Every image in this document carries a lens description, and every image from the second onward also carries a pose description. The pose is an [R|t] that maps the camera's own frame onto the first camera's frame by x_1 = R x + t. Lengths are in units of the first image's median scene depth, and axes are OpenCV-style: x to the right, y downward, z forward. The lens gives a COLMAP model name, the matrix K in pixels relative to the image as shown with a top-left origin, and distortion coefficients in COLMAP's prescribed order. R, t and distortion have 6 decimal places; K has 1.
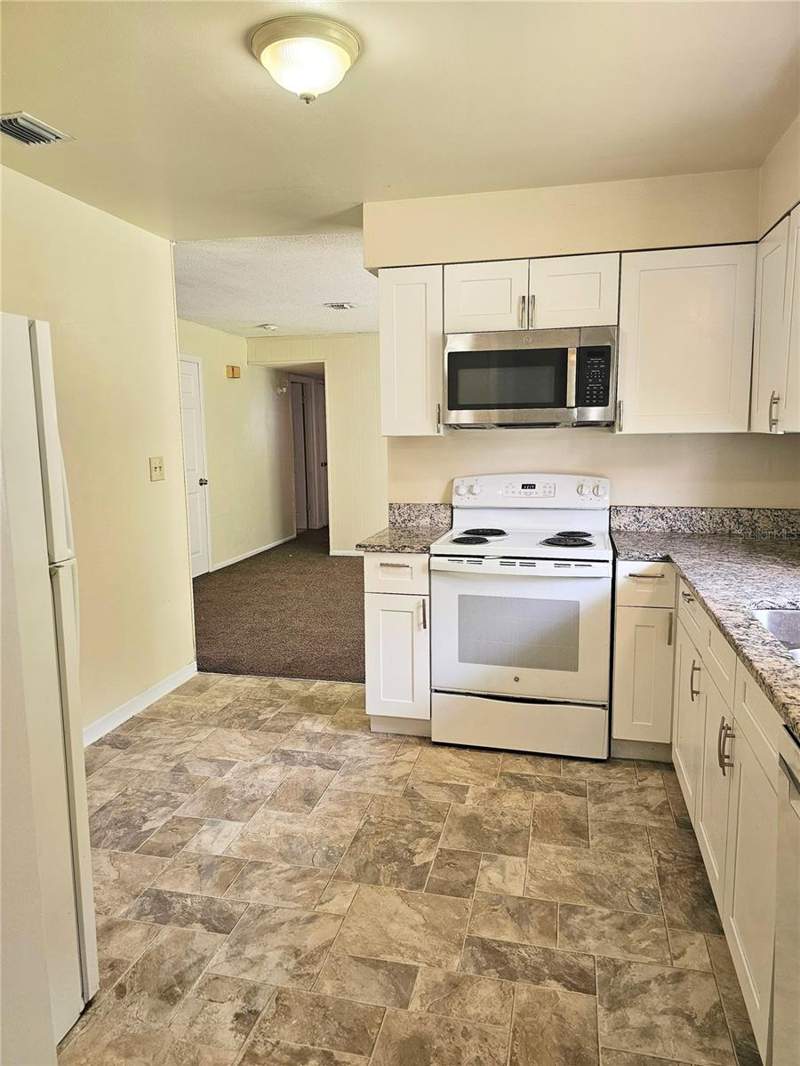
lens RADIAL K [[712.6, 0, 400.0], [0, 712.6, 533.0], [0, 0, 1]] dist [0.000163, -0.000157]
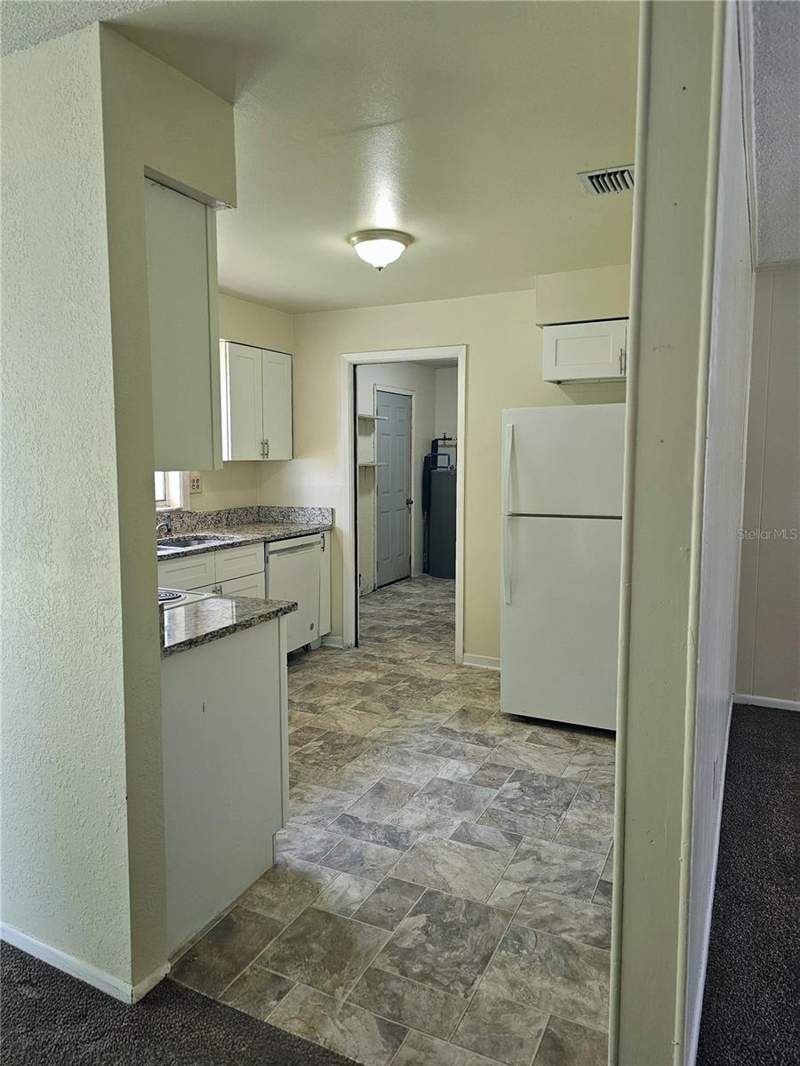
lens RADIAL K [[712.6, 0, 400.0], [0, 712.6, 533.0], [0, 0, 1]] dist [0.000163, -0.000157]
pose [[-0.974562, -0.014322, 0.223660, -0.384211], [0.043453, 0.966944, 0.251260, -0.277078], [-0.219865, 0.254587, -0.941724, 1.861231]]
